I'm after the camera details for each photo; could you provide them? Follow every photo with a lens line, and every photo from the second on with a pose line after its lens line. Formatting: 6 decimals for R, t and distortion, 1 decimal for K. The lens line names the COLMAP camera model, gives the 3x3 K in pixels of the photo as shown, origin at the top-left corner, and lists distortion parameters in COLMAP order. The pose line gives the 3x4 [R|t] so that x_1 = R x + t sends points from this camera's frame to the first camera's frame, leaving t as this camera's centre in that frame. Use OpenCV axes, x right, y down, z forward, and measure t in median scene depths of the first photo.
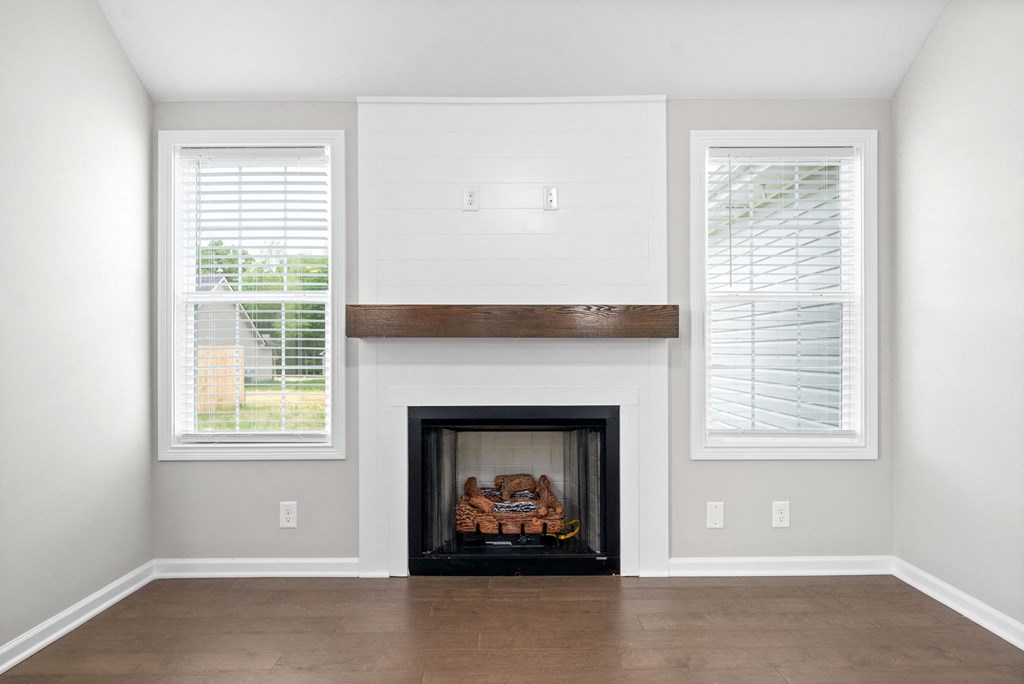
lens RADIAL K [[715.1, 0, 510.1], [0, 715.1, 340.4], [0, 0, 1]] dist [-0.000140, 0.002644]
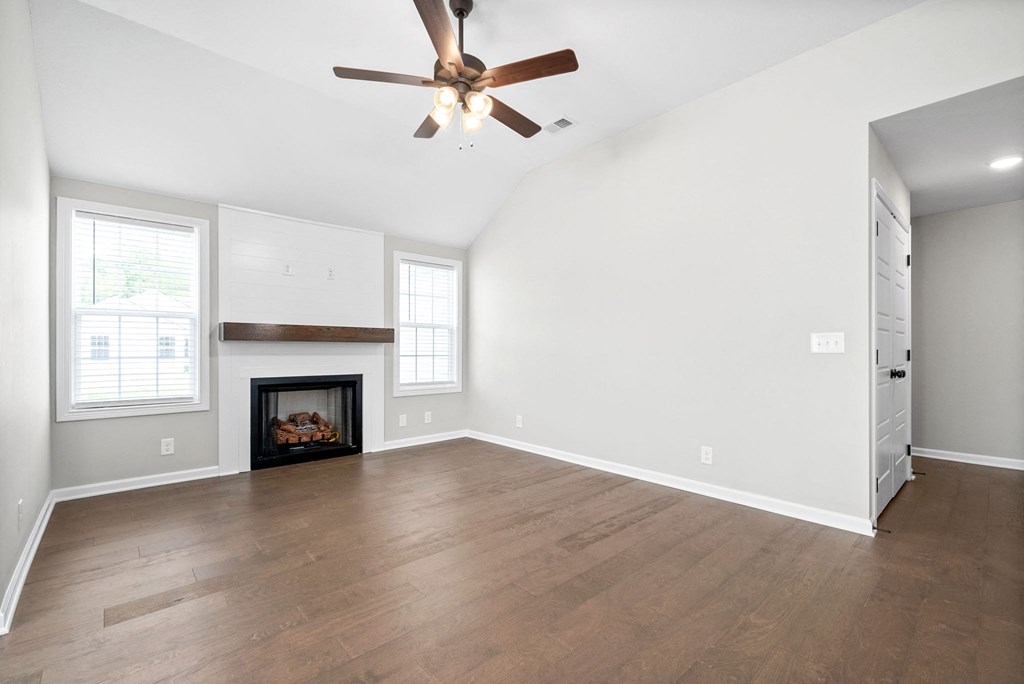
lens RADIAL K [[457.3, 0, 528.5], [0, 457.3, 348.2], [0, 0, 1]] dist [-0.003902, -0.000383]
pose [[0.726519, 0.005455, 0.687125, -0.427186], [-0.008930, 0.999959, 0.001504, 0.007118], [-0.687088, -0.007229, 0.726538, -0.335675]]
